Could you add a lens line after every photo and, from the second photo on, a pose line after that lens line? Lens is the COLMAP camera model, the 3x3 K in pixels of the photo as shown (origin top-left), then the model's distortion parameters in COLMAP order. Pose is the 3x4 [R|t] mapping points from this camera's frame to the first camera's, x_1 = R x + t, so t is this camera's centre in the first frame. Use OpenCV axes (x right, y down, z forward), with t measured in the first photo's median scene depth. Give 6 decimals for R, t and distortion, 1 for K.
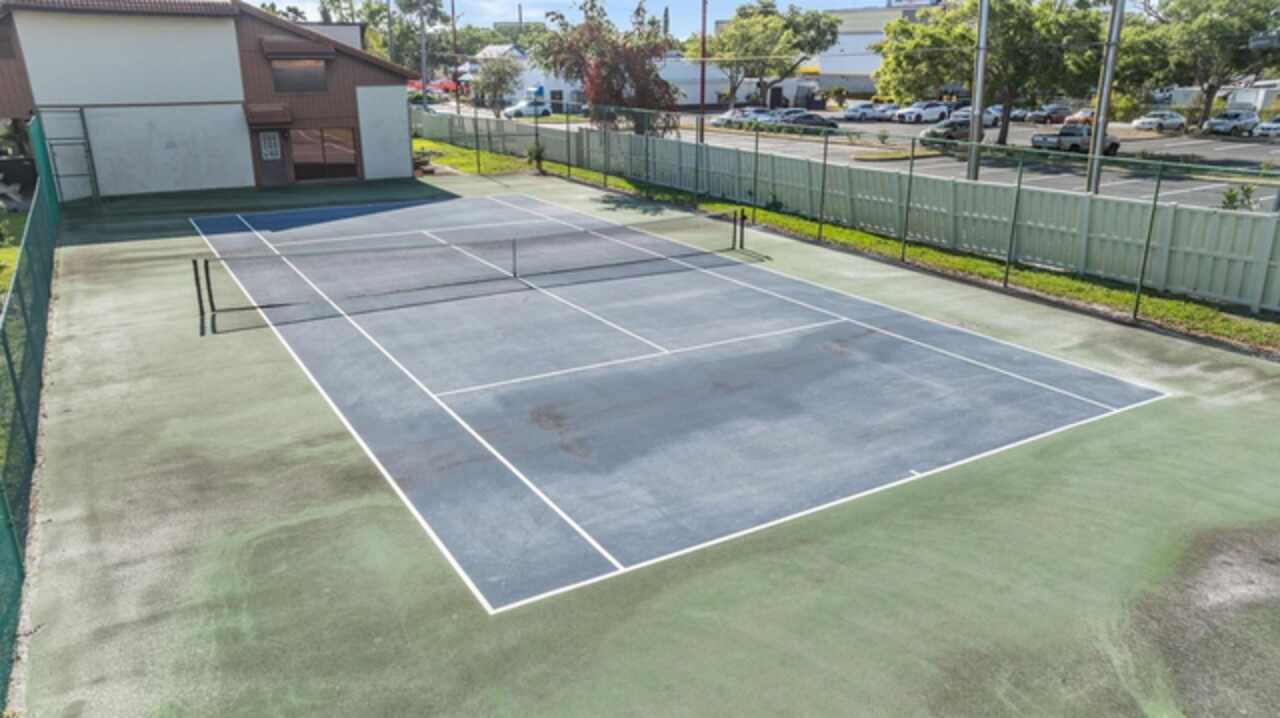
lens RADIAL K [[894.6, 0, 642.9], [0, 894.6, 354.2], [0, 0, 1]] dist [-0.012261, 0.005840]
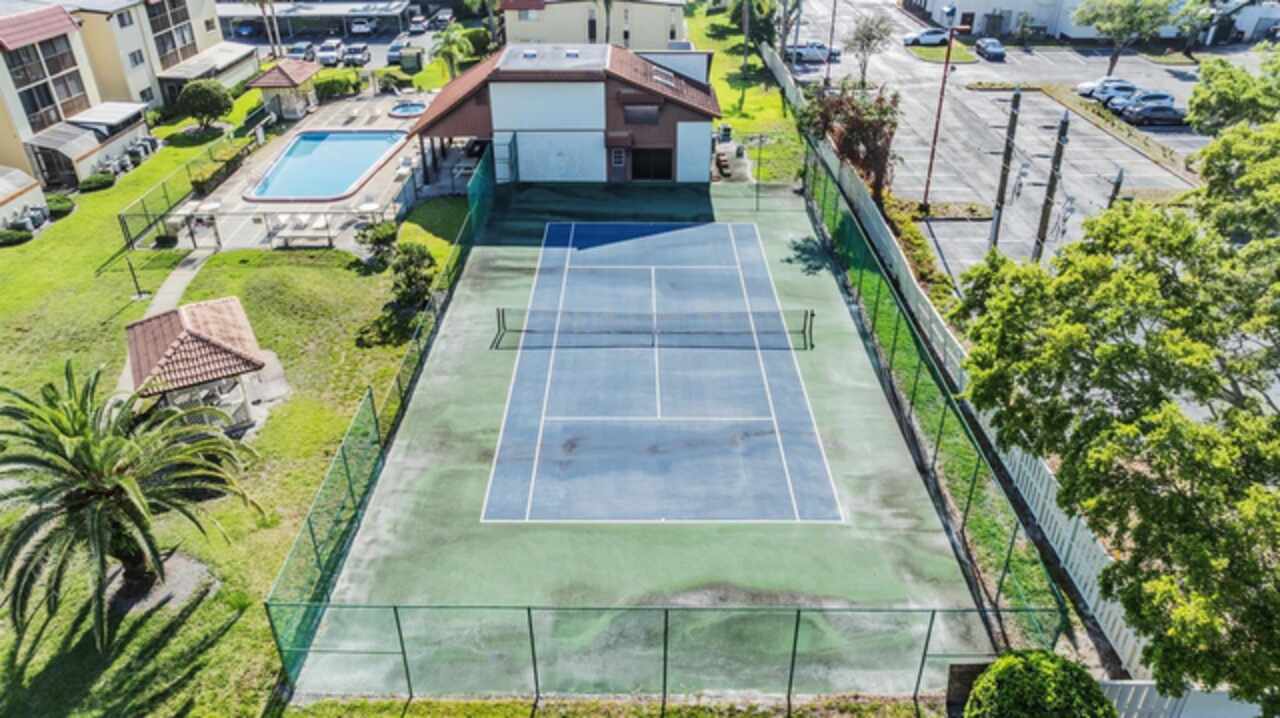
lens RADIAL K [[894.6, 0, 637.6], [0, 894.6, 361.0], [0, 0, 1]] dist [-0.012261, 0.005840]
pose [[0.852802, 0.260979, -0.452348, 0.913524], [-0.159528, 0.954961, 0.250202, -0.657456], [0.497272, -0.141211, 0.856026, -0.810015]]
